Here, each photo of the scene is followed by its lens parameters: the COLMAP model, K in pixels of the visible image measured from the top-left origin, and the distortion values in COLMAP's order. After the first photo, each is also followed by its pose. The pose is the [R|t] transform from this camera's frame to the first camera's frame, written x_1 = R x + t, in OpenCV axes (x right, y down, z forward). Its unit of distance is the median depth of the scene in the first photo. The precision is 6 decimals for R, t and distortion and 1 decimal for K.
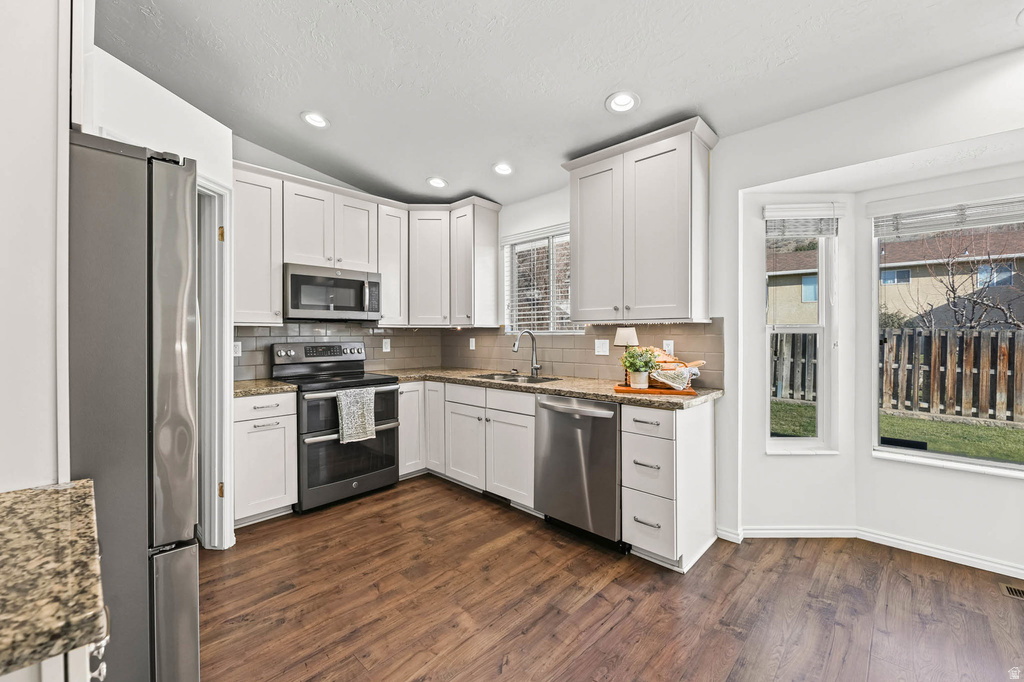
lens RADIAL K [[421.0, 0, 510.8], [0, 421.0, 336.2], [0, 0, 1]] dist [-0.001059, -0.002040]
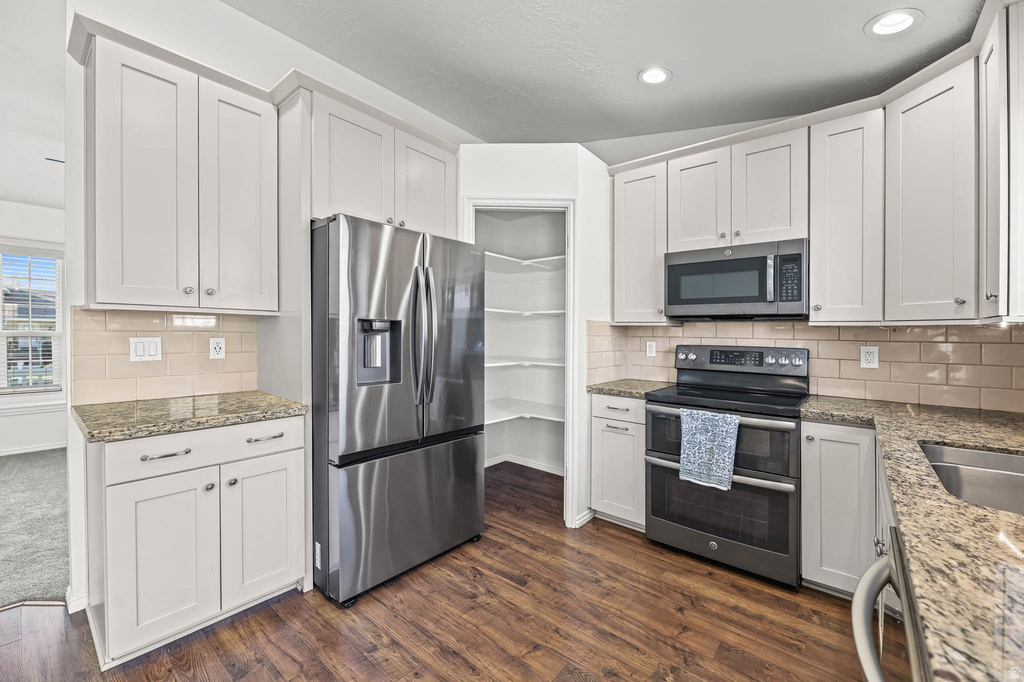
lens RADIAL K [[421.0, 0, 527.9], [0, 421.0, 339.4], [0, 0, 1]] dist [-0.001059, -0.002040]
pose [[0.066440, 0.019503, -0.997600, 0.294601], [-0.022857, 0.999576, 0.018020, -0.003172], [0.997529, 0.021605, 0.066858, 0.585668]]
